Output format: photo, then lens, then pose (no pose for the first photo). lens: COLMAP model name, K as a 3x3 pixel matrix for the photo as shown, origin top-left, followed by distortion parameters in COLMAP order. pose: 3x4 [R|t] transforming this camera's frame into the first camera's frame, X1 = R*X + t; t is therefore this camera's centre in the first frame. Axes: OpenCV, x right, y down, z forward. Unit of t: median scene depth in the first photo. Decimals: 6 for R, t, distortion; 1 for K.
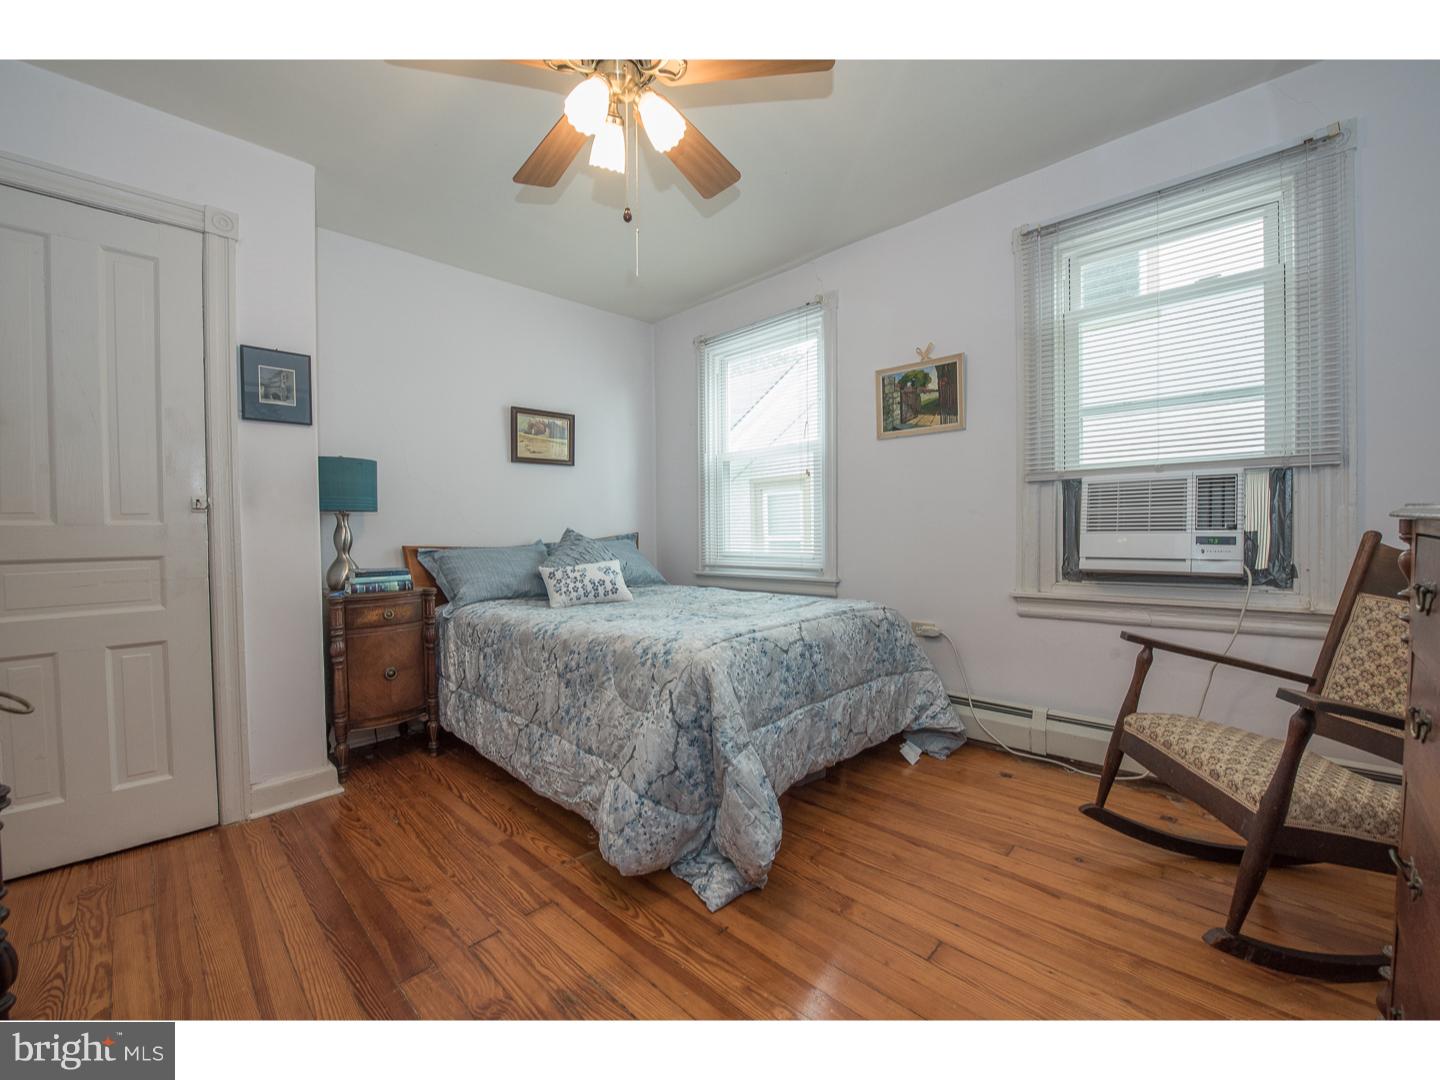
lens RADIAL K [[572.7, 0, 716.7], [0, 572.7, 534.5], [0, 0, 1]] dist [-0.017916, -0.000569]
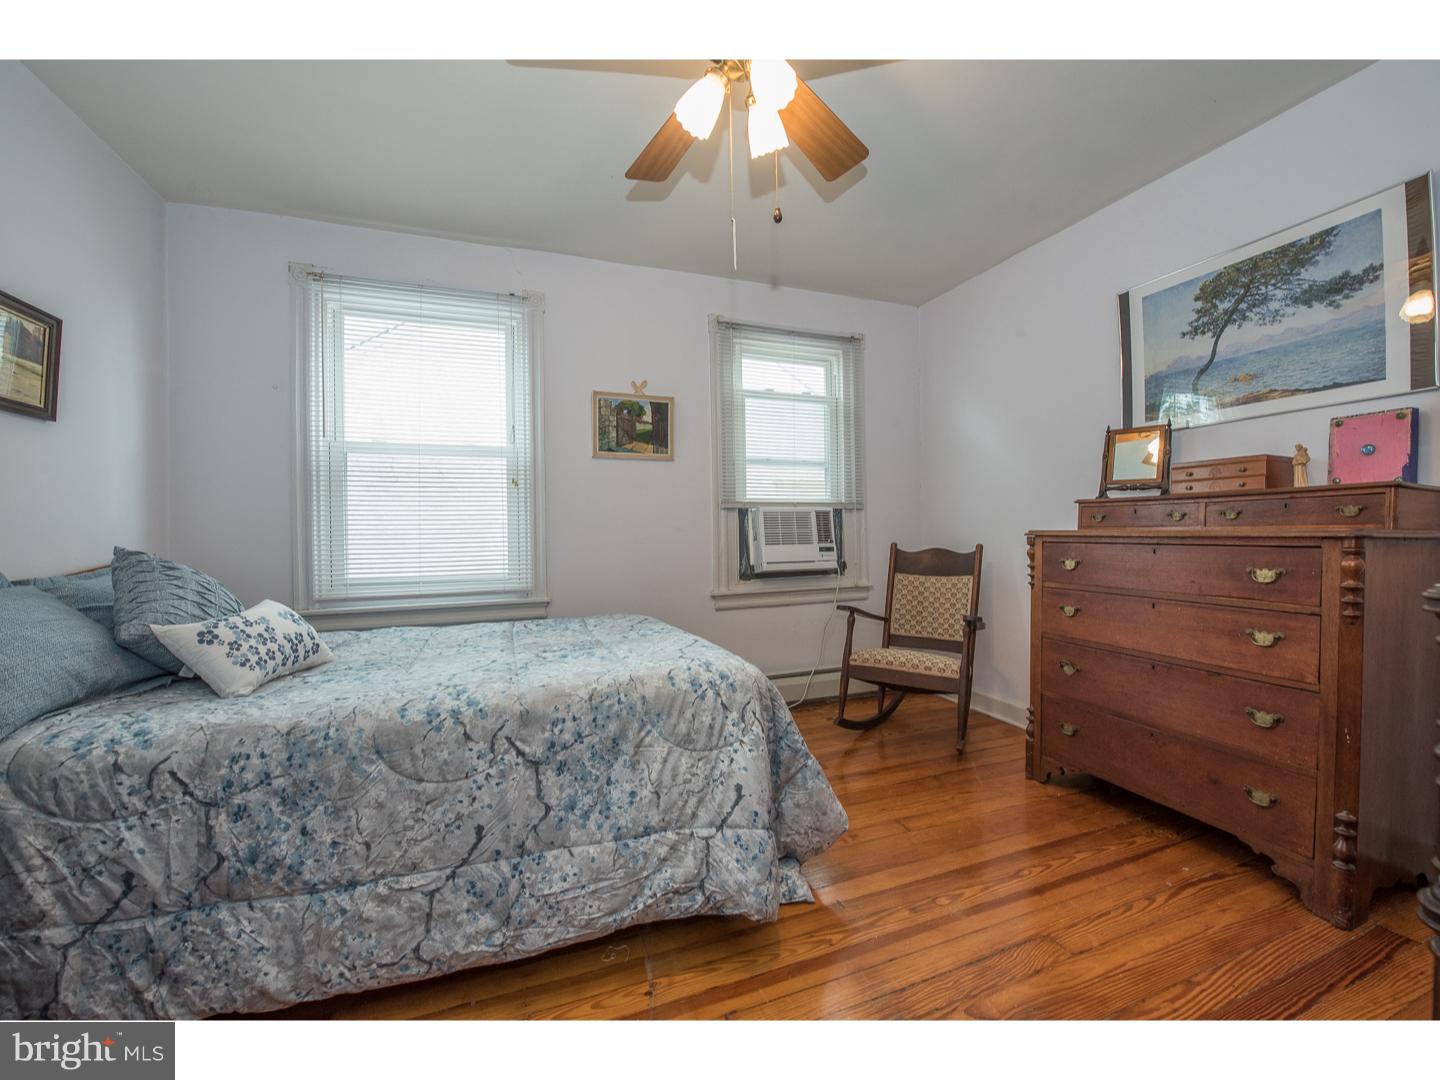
lens RADIAL K [[572.7, 0, 721.1], [0, 572.7, 536.6], [0, 0, 1]] dist [-0.017916, -0.000569]
pose [[0.438208, 0.007451, 0.898843, -0.667316], [0.018800, 0.999671, -0.017452, -0.002694], [-0.898677, 0.024546, 0.437923, 0.431449]]
